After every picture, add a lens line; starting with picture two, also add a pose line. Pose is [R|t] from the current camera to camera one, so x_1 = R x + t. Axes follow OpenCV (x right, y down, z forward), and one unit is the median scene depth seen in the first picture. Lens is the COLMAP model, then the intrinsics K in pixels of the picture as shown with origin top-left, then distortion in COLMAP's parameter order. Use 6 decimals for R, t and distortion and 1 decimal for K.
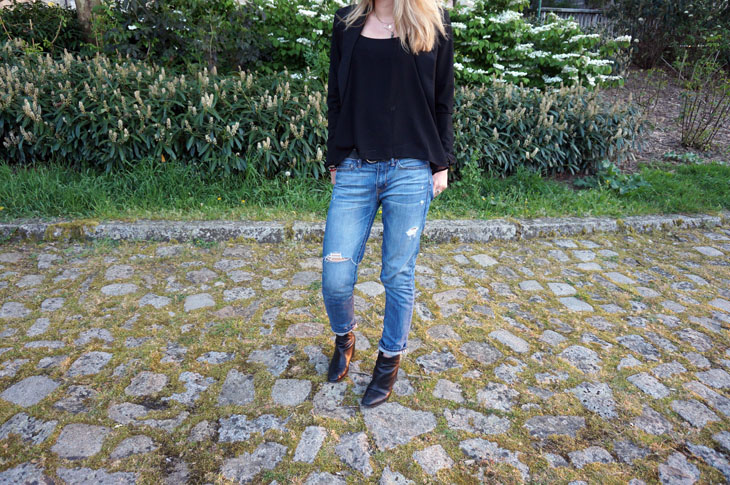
lens RADIAL K [[495.0, 0, 363.7], [0, 495.0, 243.9], [0, 0, 1]] dist [-0.046522, 0.031603]
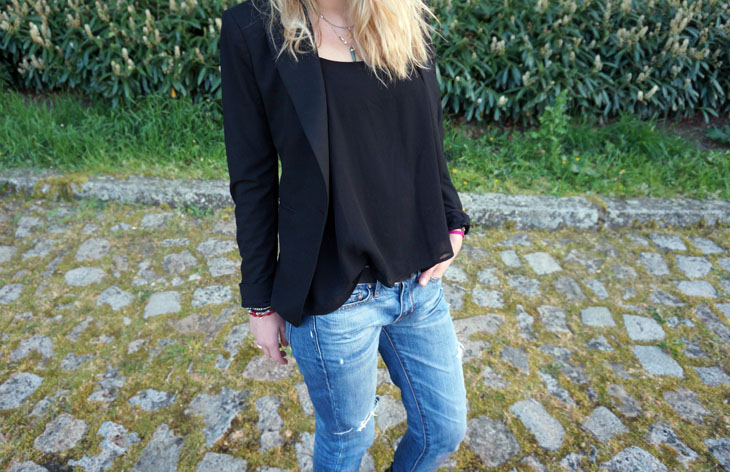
lens RADIAL K [[522.1, 0, 341.7], [0, 522.1, 218.7], [0, 0, 1]] dist [-0.053281, 0.042441]
pose [[0.973326, 0.085884, -0.212744, 0.100178], [-0.049376, 0.983976, 0.171330, -0.138702], [0.224049, -0.156255, 0.961970, 0.169406]]
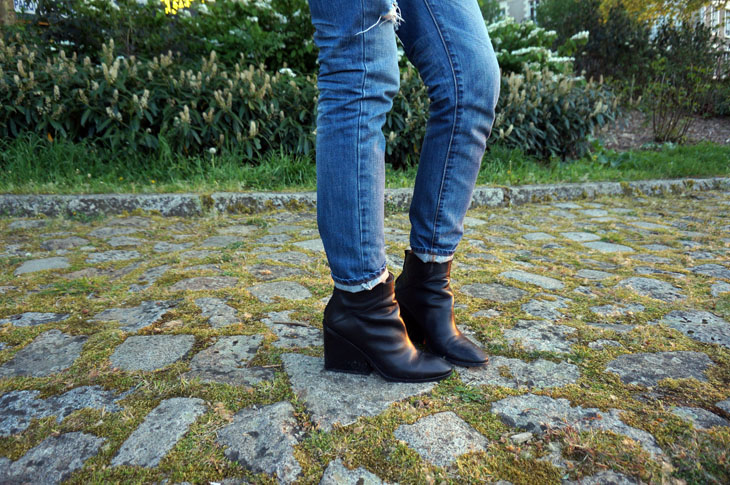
lens RADIAL K [[491.9, 0, 364.2], [0, 491.9, 246.5], [0, 0, 1]] dist [-0.047384, 0.032186]
pose [[0.995417, -0.059268, 0.075054, 0.022878], [0.069272, 0.987923, -0.138597, 0.149524], [-0.065933, 0.143161, 0.987501, 0.251177]]
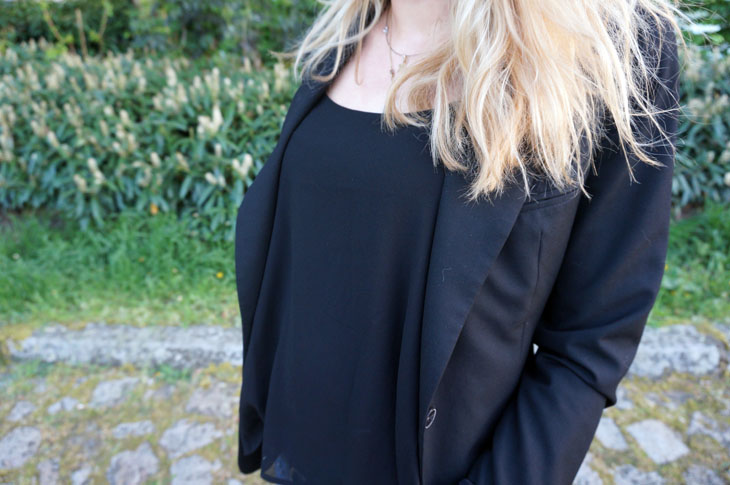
lens RADIAL K [[495.0, 0, 363.7], [0, 495.0, 243.9], [0, 0, 1]] dist [-0.046522, 0.031603]
pose [[0.972081, 0.013369, -0.234266, 0.057605], [0.006286, 0.996534, 0.082952, -0.195714], [0.234563, -0.082109, 0.968627, 0.412283]]
